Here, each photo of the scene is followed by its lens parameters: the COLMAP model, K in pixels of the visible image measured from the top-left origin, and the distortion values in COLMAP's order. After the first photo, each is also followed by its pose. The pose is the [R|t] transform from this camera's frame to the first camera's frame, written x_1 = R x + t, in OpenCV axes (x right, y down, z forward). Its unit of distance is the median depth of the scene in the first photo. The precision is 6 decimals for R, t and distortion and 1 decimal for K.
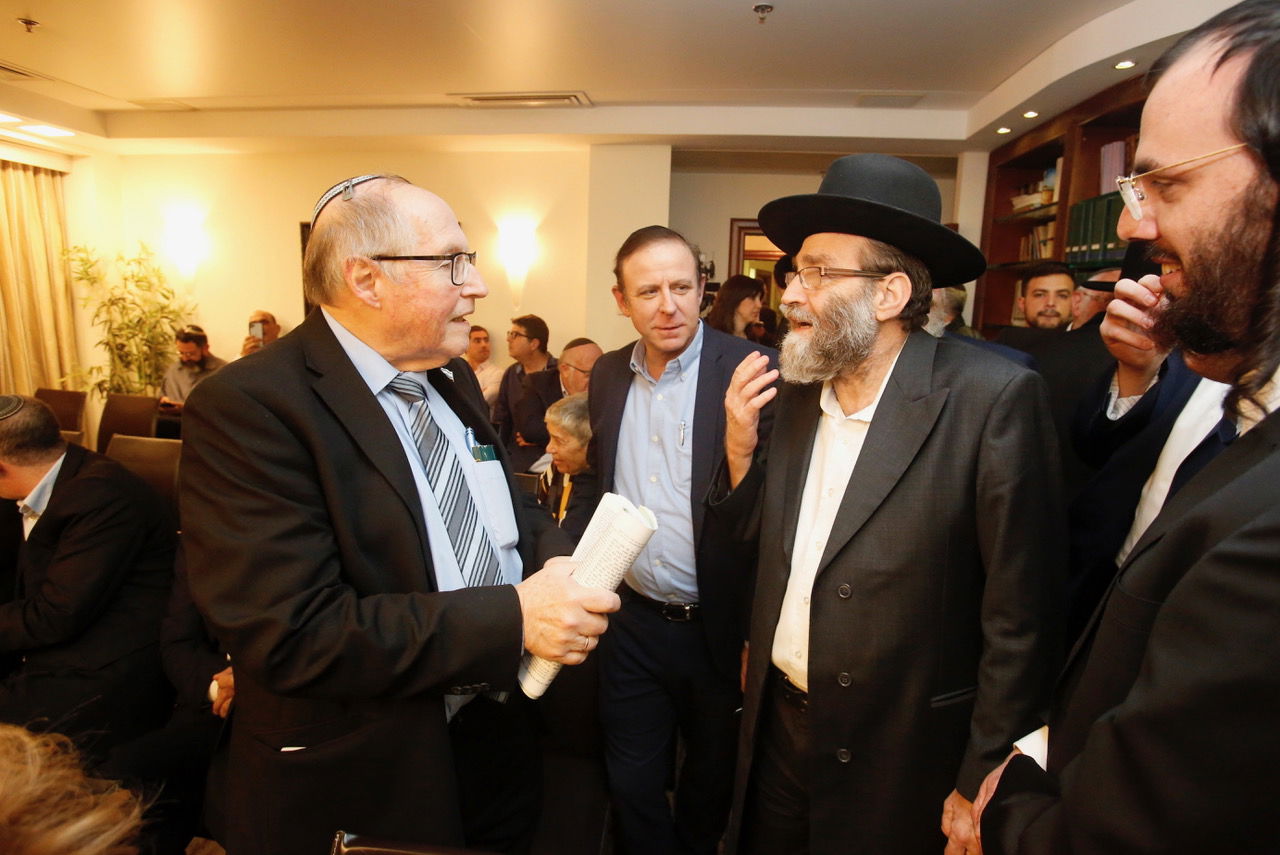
lens RADIAL K [[679.8, 0, 640.5], [0, 679.8, 398.2], [0, 0, 1]] dist [-0.021231, 0.000204]
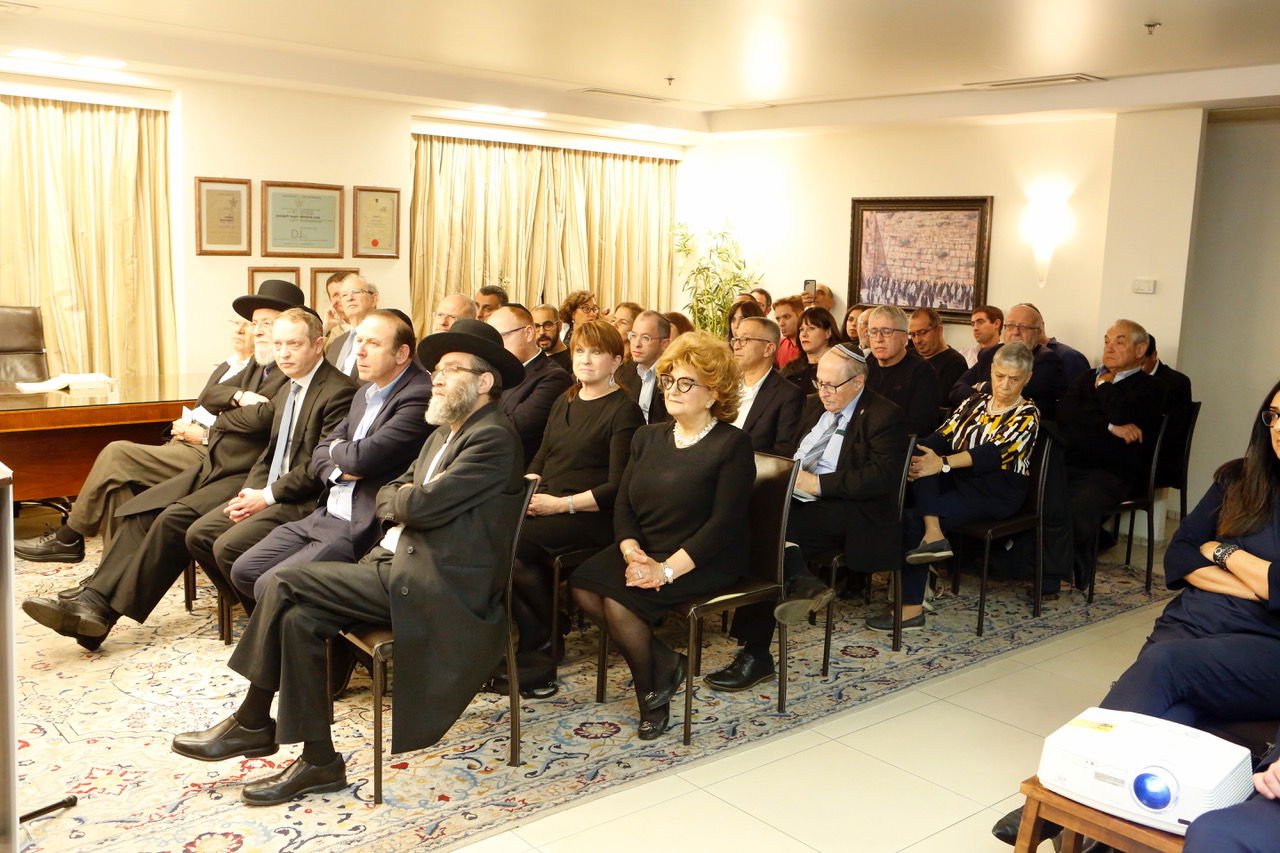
lens RADIAL K [[1167.1, 0, 640.0], [0, 1167.1, 426.5], [0, 0, 1]] dist [-0.005290, -0.000832]
pose [[0.750575, 0.101824, -0.652893, 0.509928], [-0.116394, 0.992980, 0.021056, 0.099136], [0.650454, 0.060189, 0.757157, -0.613548]]
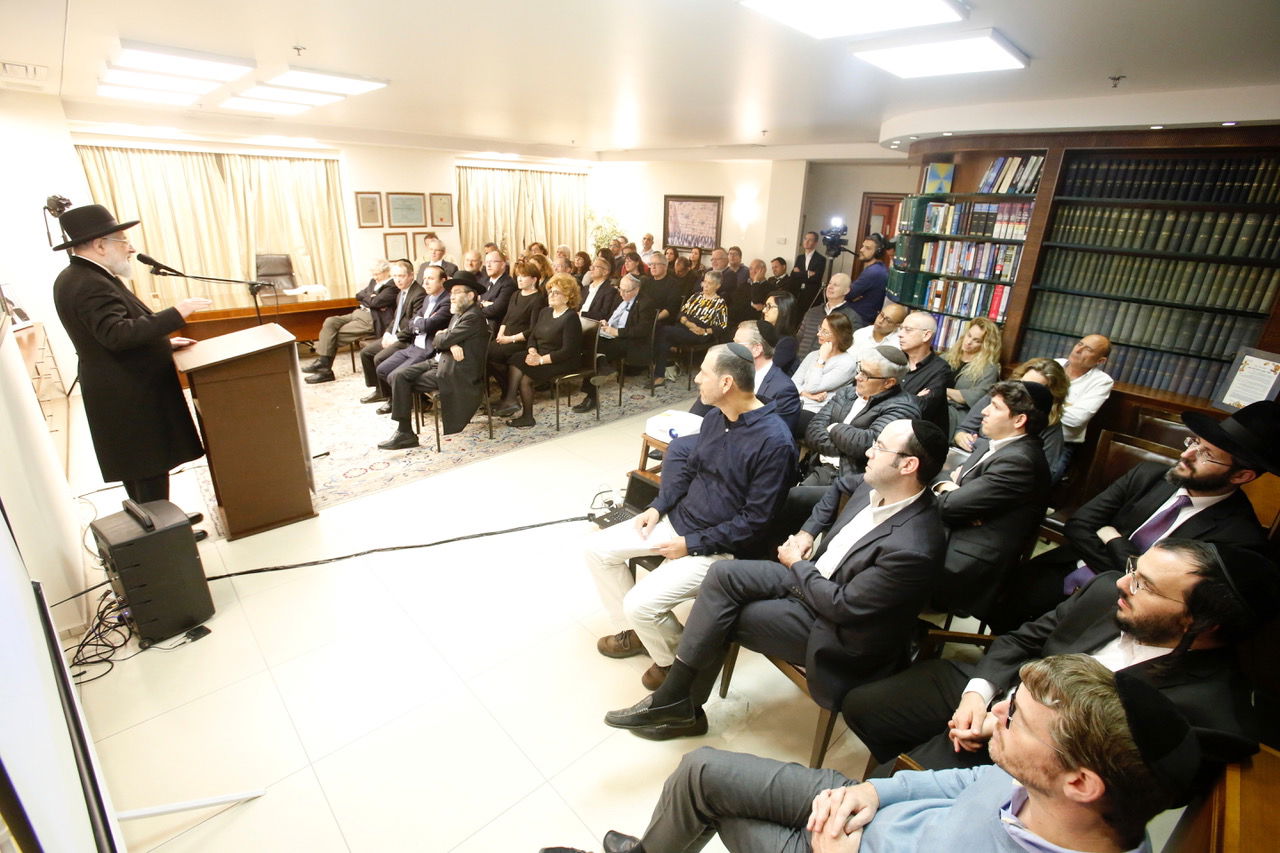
lens RADIAL K [[567.7, 0, 626.0], [0, 567.7, 401.7], [0, 0, 1]] dist [-0.000363, -0.000020]
pose [[0.782418, 0.211310, -0.585808, 0.728933], [-0.111289, 0.972974, 0.202328, 0.051147], [0.612729, -0.093111, 0.784789, -0.711814]]
